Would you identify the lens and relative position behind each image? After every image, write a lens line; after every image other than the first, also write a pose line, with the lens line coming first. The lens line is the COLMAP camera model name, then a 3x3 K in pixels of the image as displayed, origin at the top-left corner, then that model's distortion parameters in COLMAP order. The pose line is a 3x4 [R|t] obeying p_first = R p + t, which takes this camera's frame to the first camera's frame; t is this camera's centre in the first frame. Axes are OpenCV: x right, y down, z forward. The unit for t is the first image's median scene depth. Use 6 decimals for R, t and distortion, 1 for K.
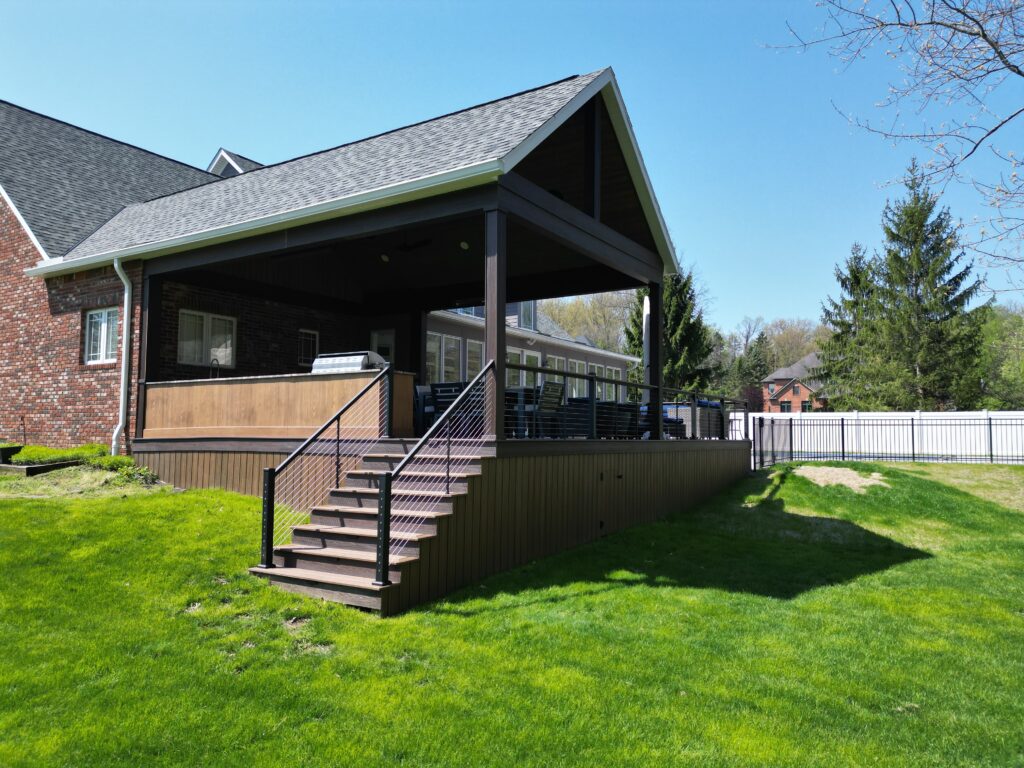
lens RADIAL K [[716.4, 0, 511.0], [0, 716.4, 388.9], [0, 0, 1]] dist [0.060777, -0.052213]
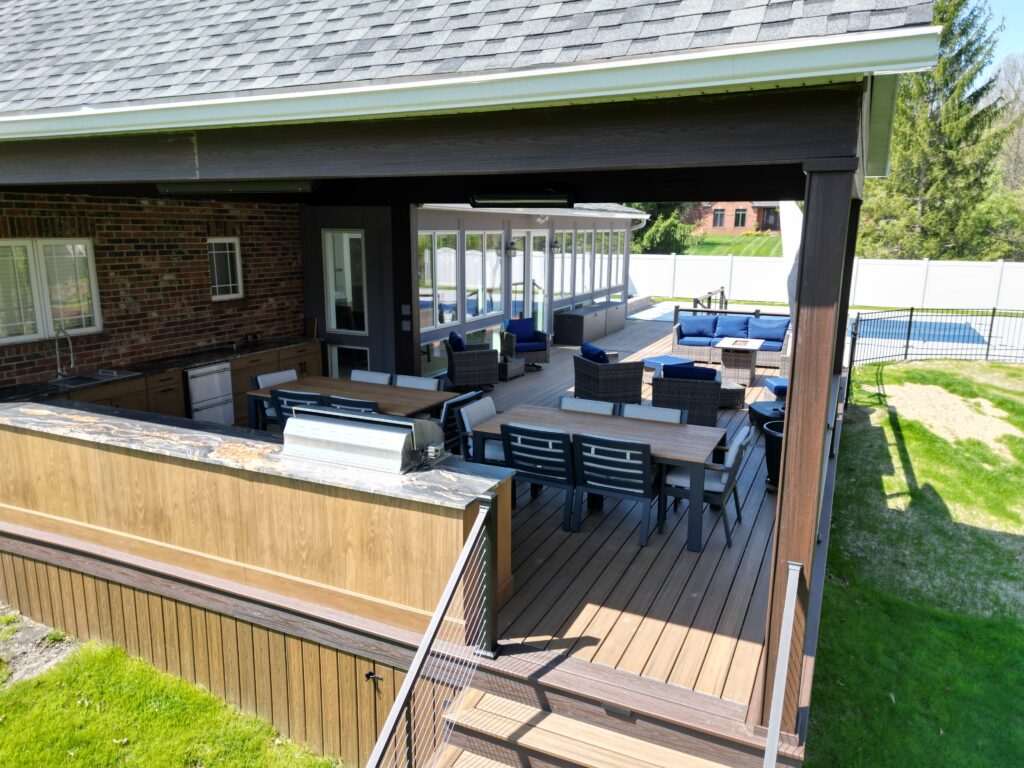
lens RADIAL K [[725.9, 0, 511.4], [0, 725.9, 388.4], [0, 0, 1]] dist [0.050811, -0.040835]
pose [[0.990736, -0.030855, 0.132252, -0.134167], [-0.007590, 0.959745, 0.280769, -0.141641], [-0.135591, -0.279172, 0.950620, 0.373950]]
